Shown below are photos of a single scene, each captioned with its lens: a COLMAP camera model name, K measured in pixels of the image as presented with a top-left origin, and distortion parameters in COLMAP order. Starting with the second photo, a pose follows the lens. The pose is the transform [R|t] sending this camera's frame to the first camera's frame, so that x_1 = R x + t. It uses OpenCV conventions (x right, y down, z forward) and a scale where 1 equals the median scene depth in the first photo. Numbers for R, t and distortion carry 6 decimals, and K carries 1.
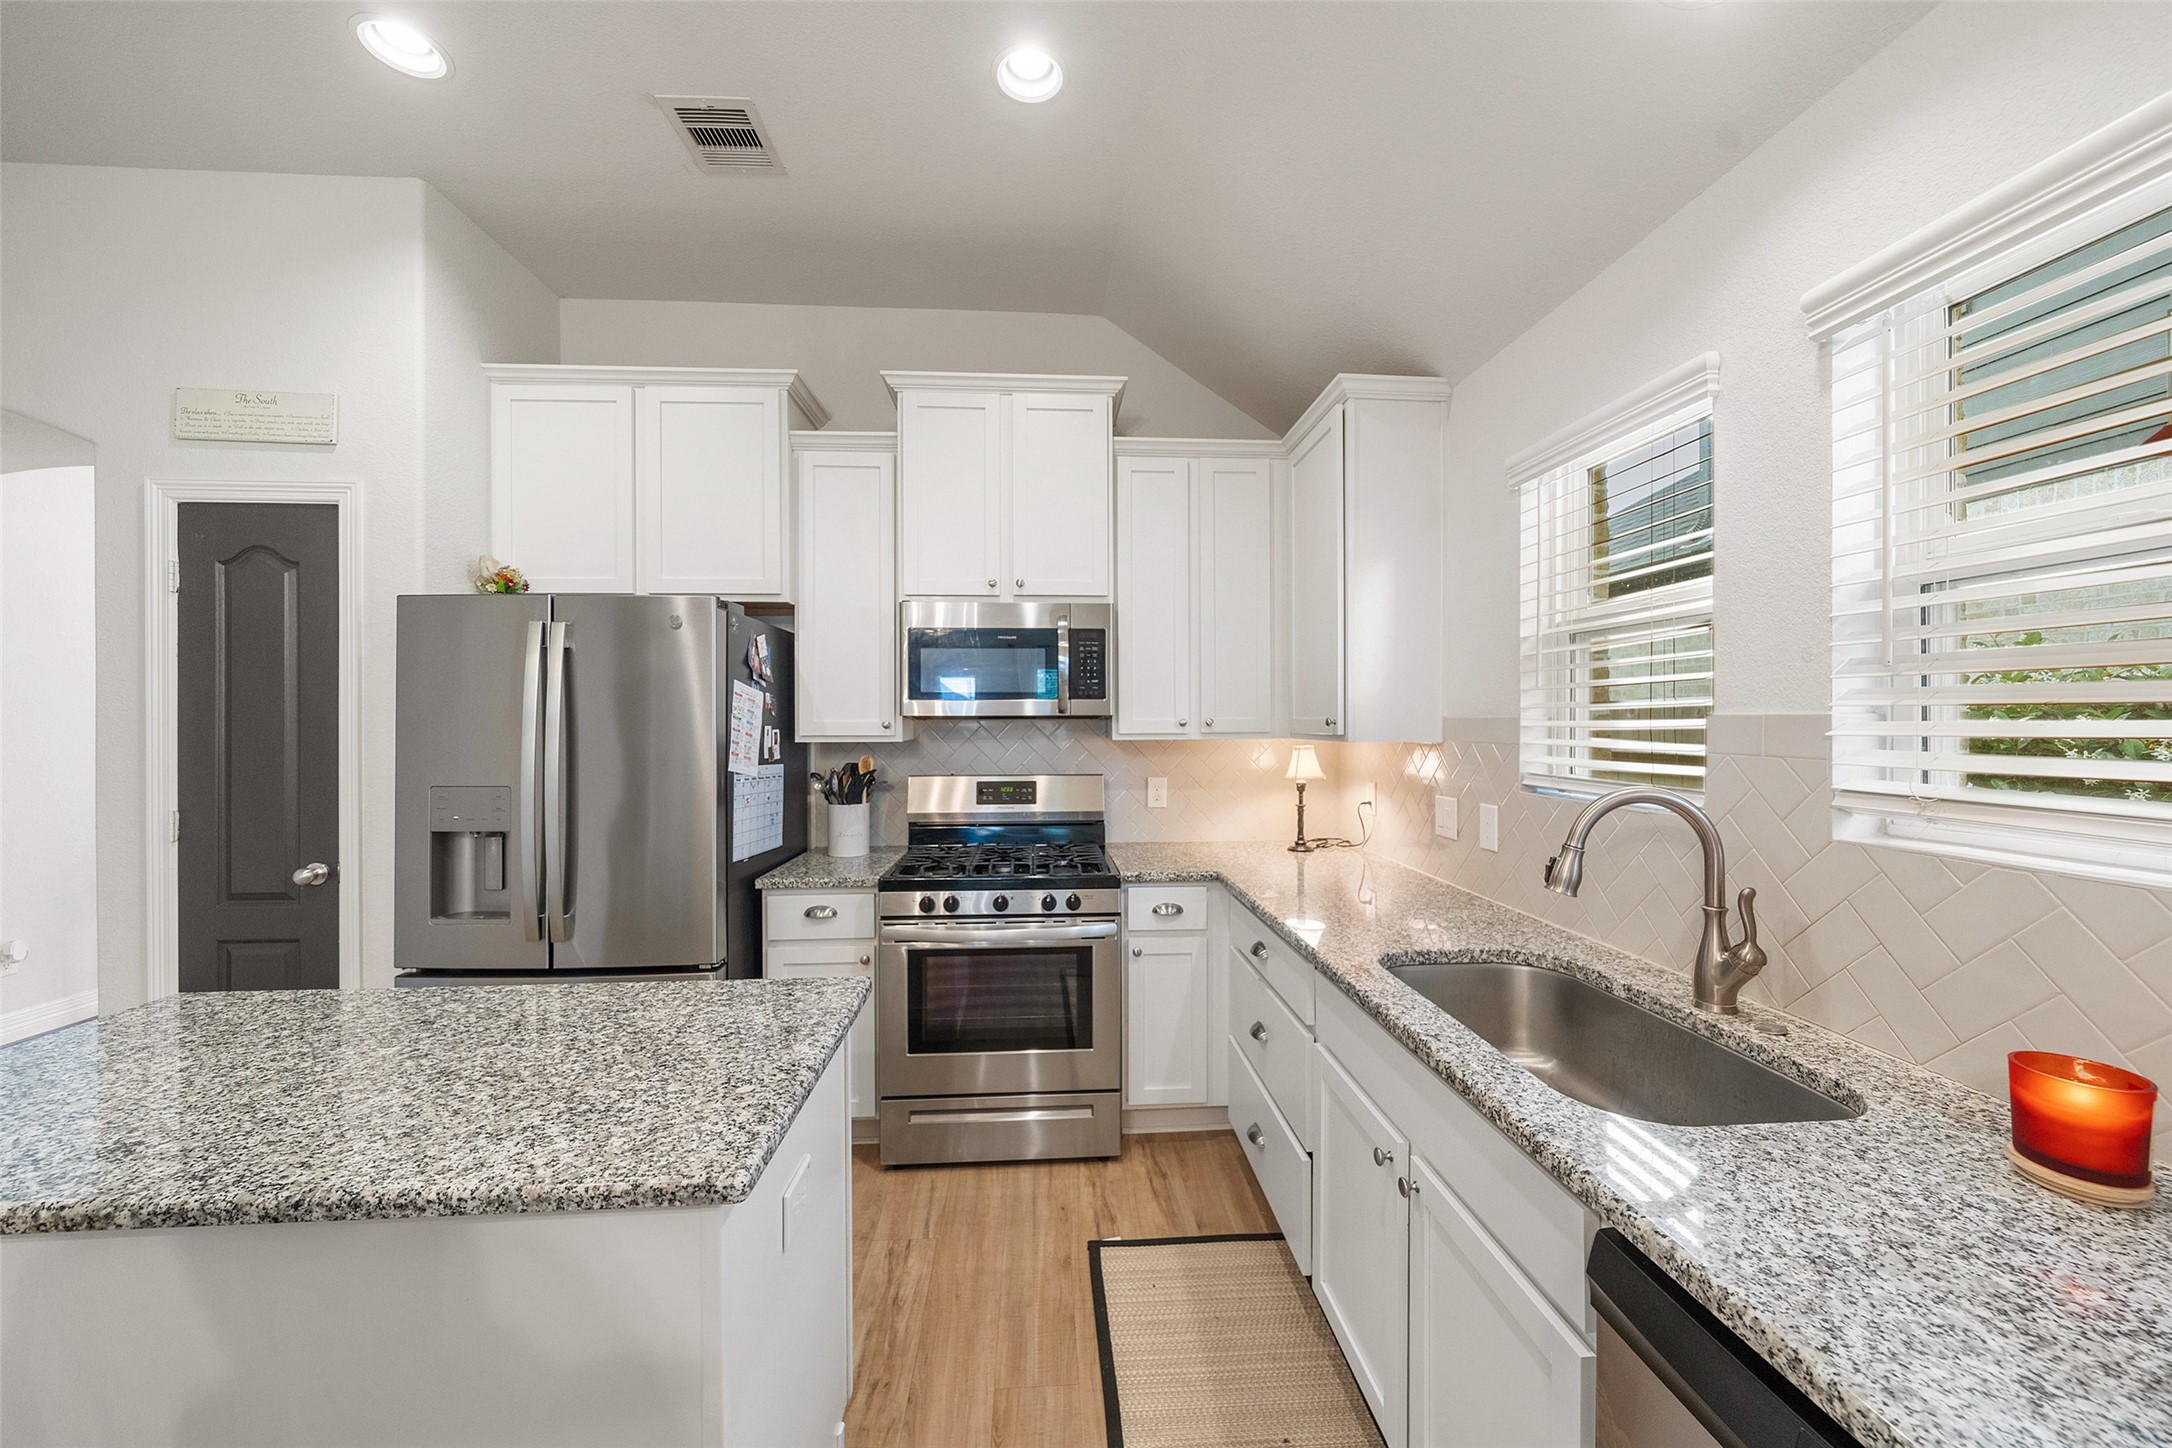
lens RADIAL K [[801.8, 0, 1084.5], [0, 801.8, 725.6], [0, 0, 1]] dist [0.000292, -0.000218]
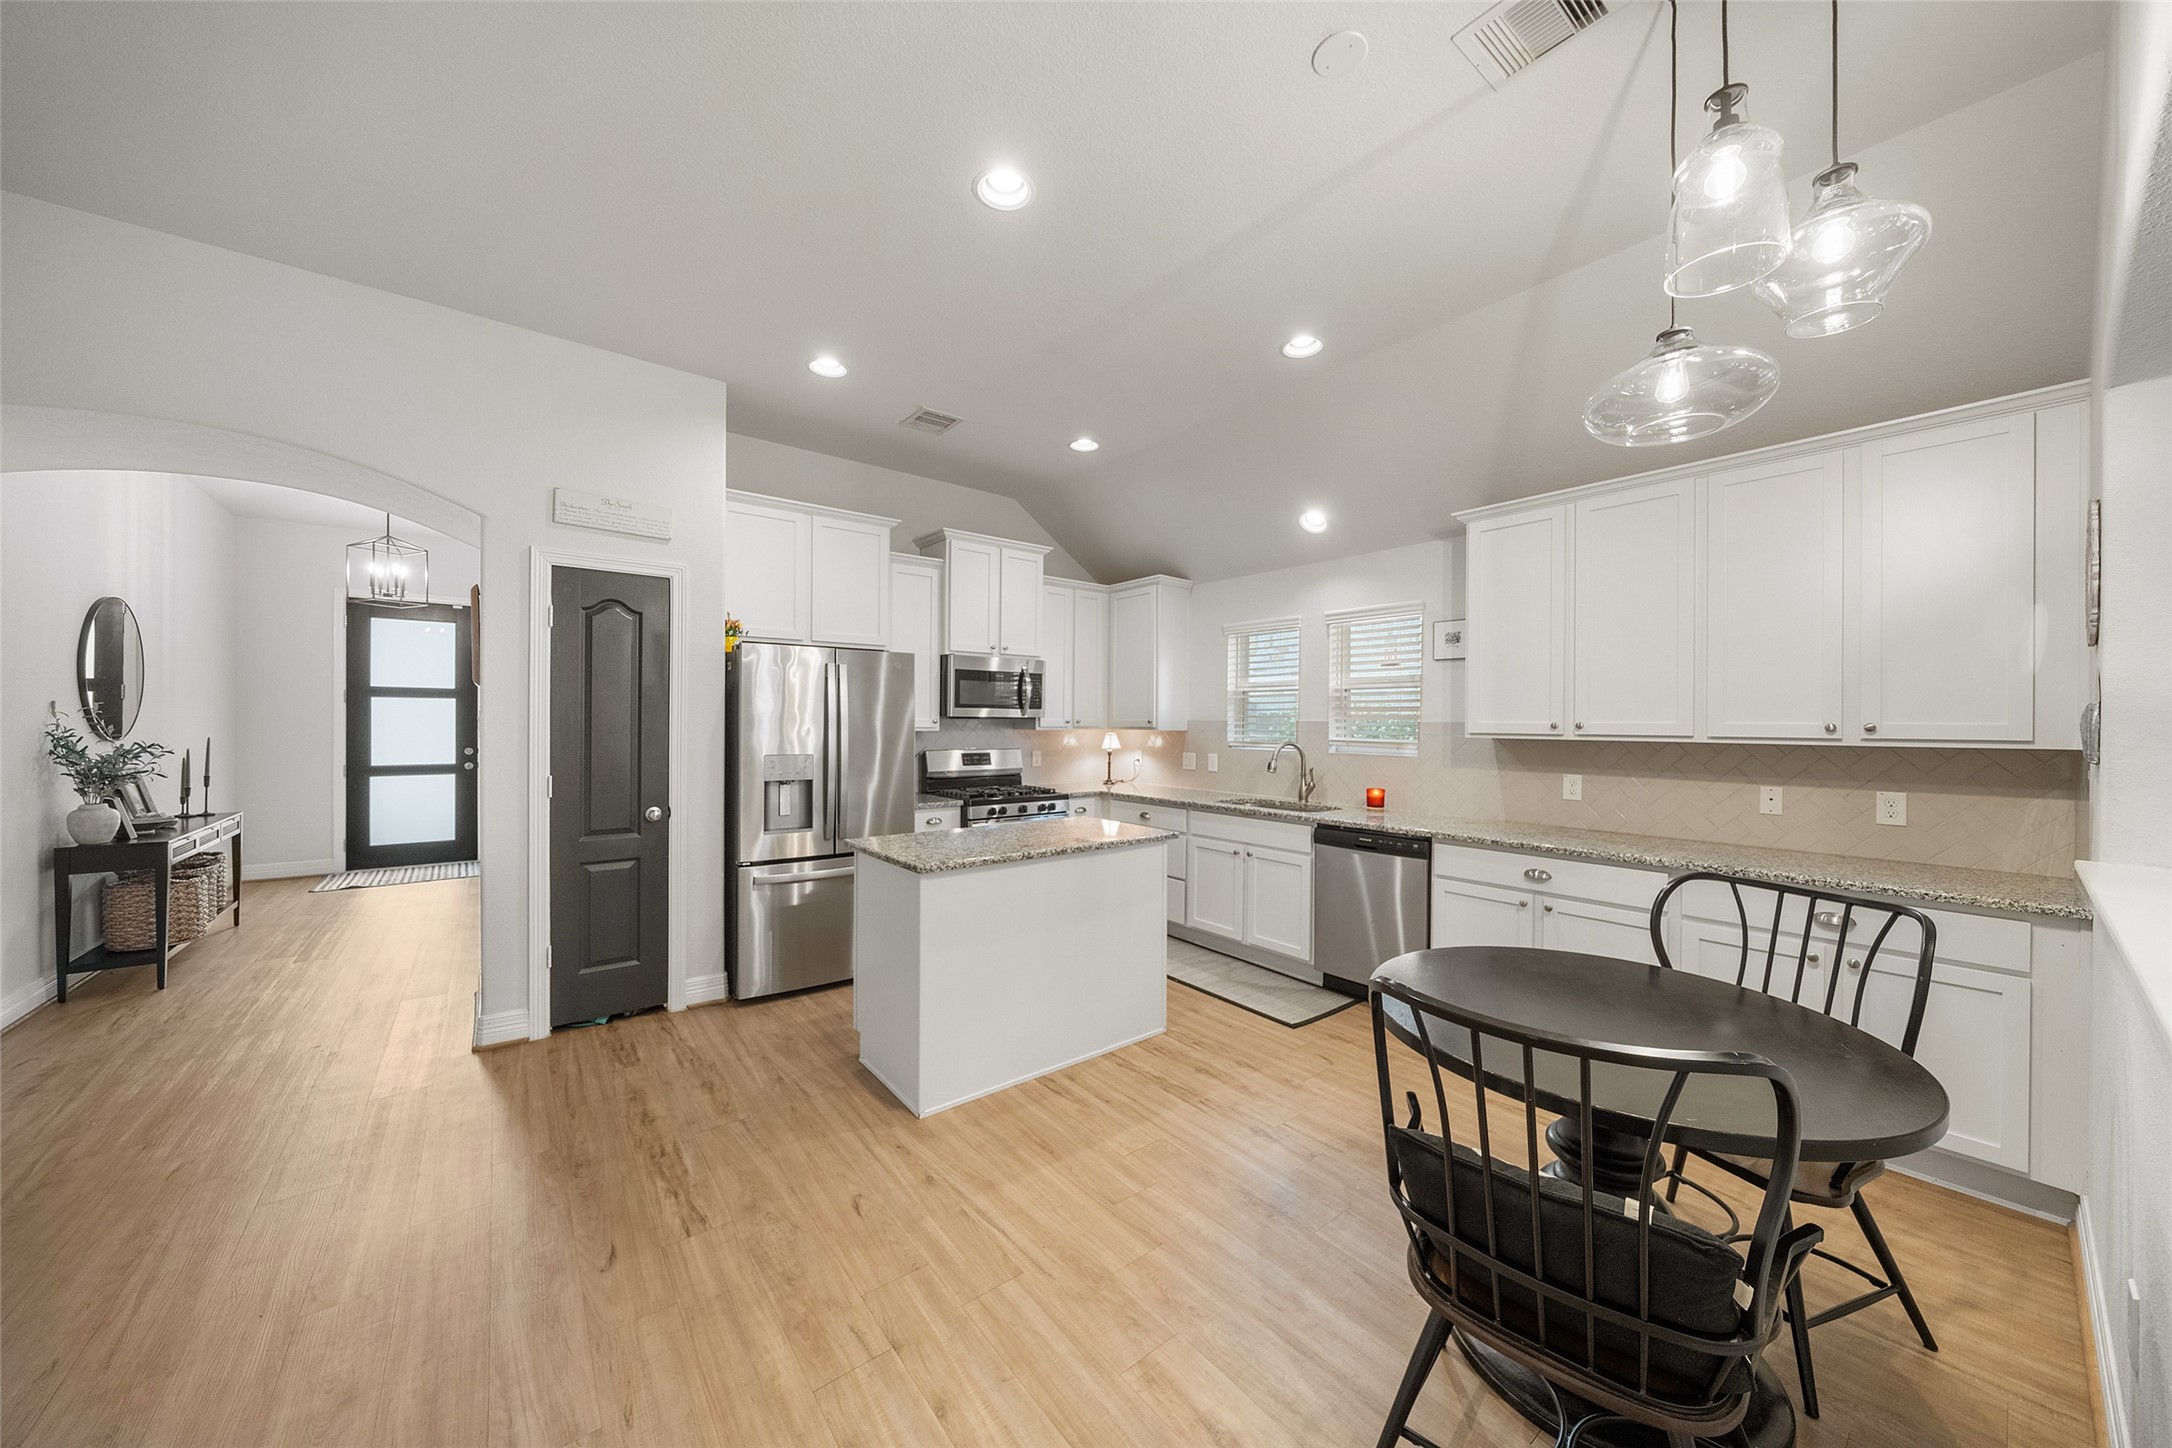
lens RADIAL K [[755.0, 0, 1092.7], [0, 755.0, 727.0], [0, 0, 1]] dist [-0.006946, 0.000214]
pose [[0.813800, 0.006198, 0.581112, -1.075854], [-0.007277, 0.999973, -0.000475, 0.011605], [-0.581100, -0.003842, 0.813823, -0.666603]]
